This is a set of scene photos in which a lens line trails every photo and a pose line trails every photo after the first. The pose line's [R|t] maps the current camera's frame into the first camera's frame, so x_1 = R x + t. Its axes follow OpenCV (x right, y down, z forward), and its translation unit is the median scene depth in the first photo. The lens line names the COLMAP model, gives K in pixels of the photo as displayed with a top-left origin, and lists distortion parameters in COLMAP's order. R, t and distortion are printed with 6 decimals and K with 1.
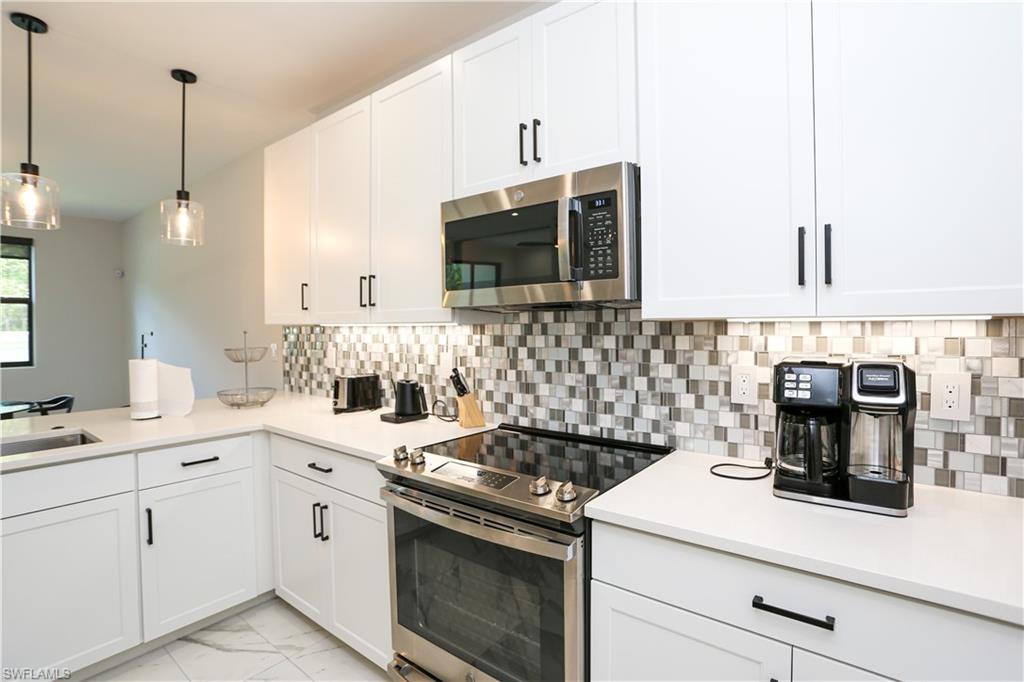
lens RADIAL K [[495.5, 0, 516.4], [0, 495.5, 332.1], [0, 0, 1]] dist [-0.094881, 0.047239]
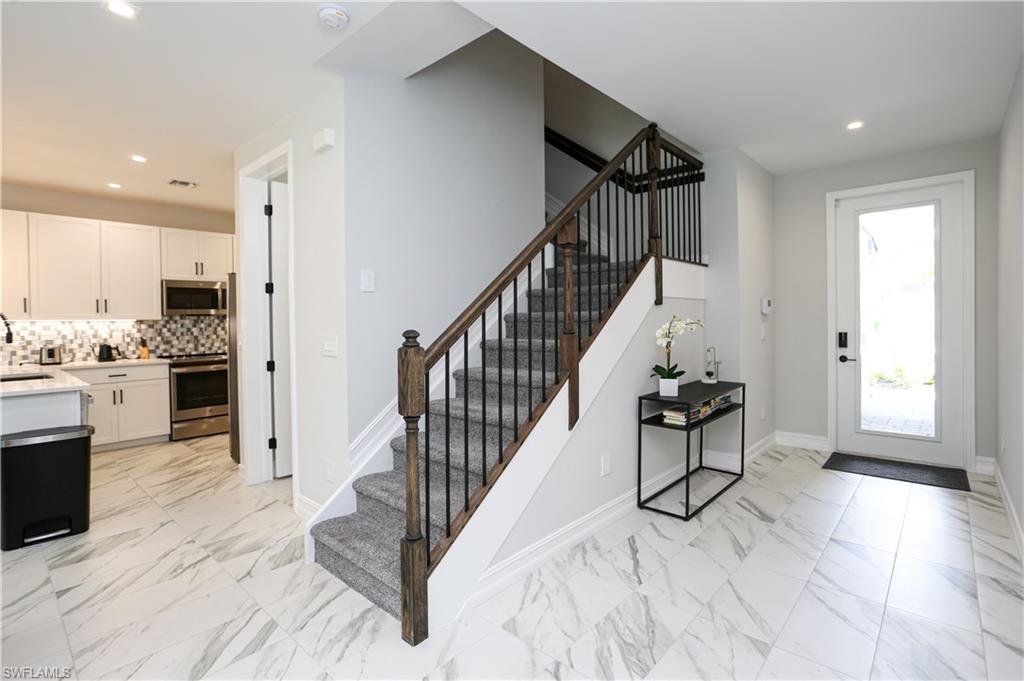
lens RADIAL K [[489.5, 0, 510.6], [0, 489.5, 325.7], [0, 0, 1]] dist [-0.041637, 0.029444]
pose [[0.075180, -0.004329, 0.997161, -2.733596], [0.026305, 0.999651, 0.002356, 0.064198], [-0.996823, 0.026053, 0.075268, -1.248942]]
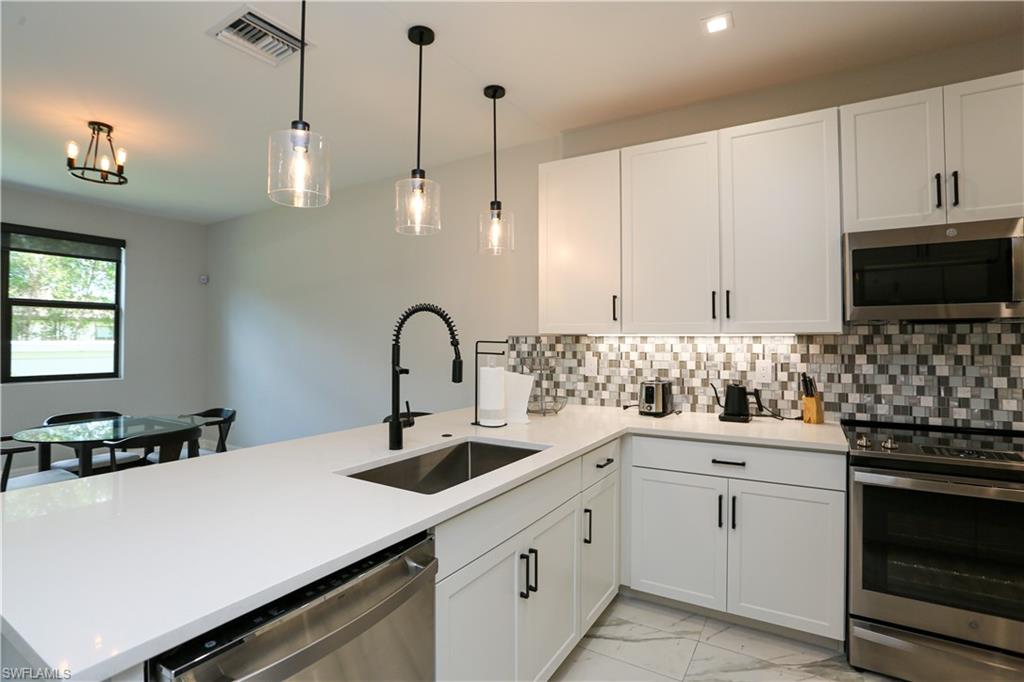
lens RADIAL K [[495.9, 0, 516.4], [0, 495.9, 332.3], [0, 0, 1]] dist [-0.066433, 0.025992]
pose [[0.992858, 0.010176, 0.118865, -0.998927], [-0.006692, 0.999537, -0.029670, 0.017975], [-0.119112, 0.028663, 0.992467, -0.059593]]
